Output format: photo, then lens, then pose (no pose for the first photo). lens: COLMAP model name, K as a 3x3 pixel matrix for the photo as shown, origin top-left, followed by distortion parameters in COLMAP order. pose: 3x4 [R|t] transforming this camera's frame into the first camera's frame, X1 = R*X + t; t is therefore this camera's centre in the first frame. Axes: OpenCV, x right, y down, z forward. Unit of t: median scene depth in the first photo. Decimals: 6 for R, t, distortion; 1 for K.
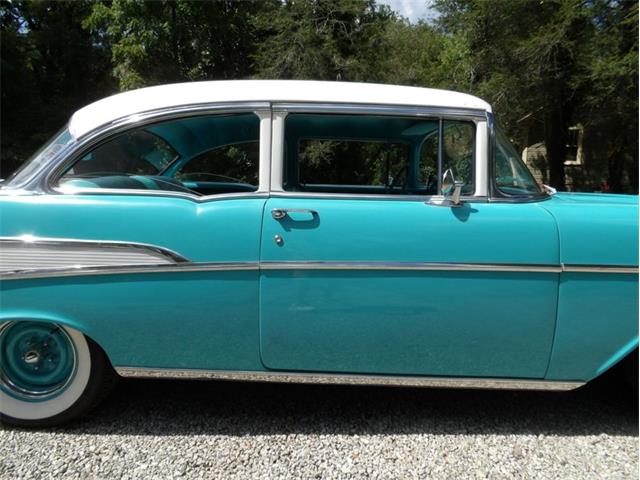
lens RADIAL K [[453.1, 0, 322.3], [0, 453.1, 233.6], [0, 0, 1]] dist [0.002920, 0.005219]
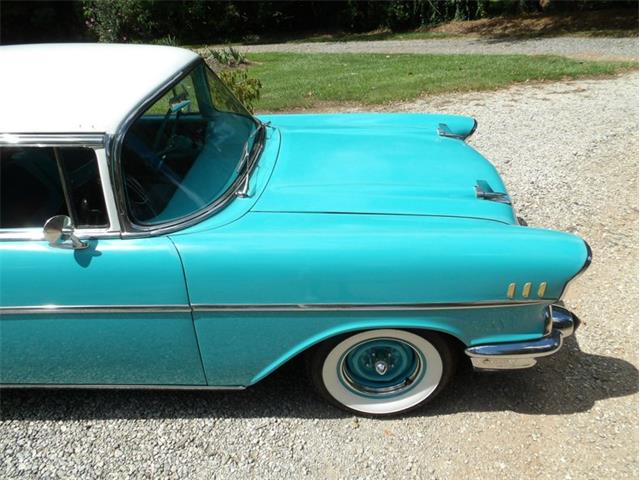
lens RADIAL K [[460.0, 0, 319.1], [0, 460.0, 237.7], [0, 0, 1]] dist [-0.000142, 0.000740]
pose [[0.998551, -0.029580, -0.044951, 0.804075], [0.045550, 0.909401, 0.413418, -0.437124], [0.028650, -0.414867, 0.909431, 0.151927]]
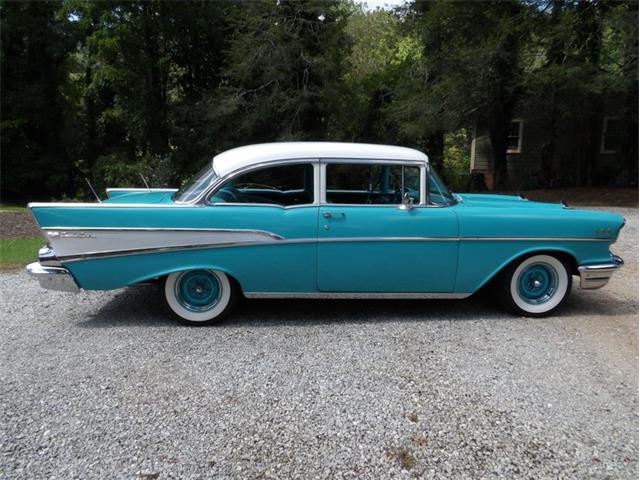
lens RADIAL K [[460.0, 0, 319.1], [0, 460.0, 237.7], [0, 0, 1]] dist [-0.000142, 0.000740]
pose [[0.996409, -0.019728, 0.082335, -0.283759], [0.015762, 0.998697, 0.048538, -0.038760], [-0.083185, -0.047065, 0.995422, -1.014035]]
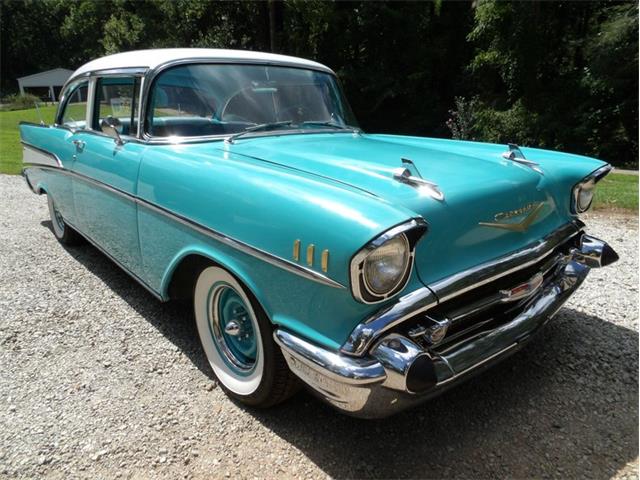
lens RADIAL K [[460.0, 0, 319.1], [0, 460.0, 237.7], [0, 0, 1]] dist [-0.000142, 0.000740]
pose [[0.643160, 0.193794, -0.740803, 1.701376], [-0.087694, 0.979720, 0.180160, -0.082527], [0.760694, -0.050908, 0.647112, 0.531985]]
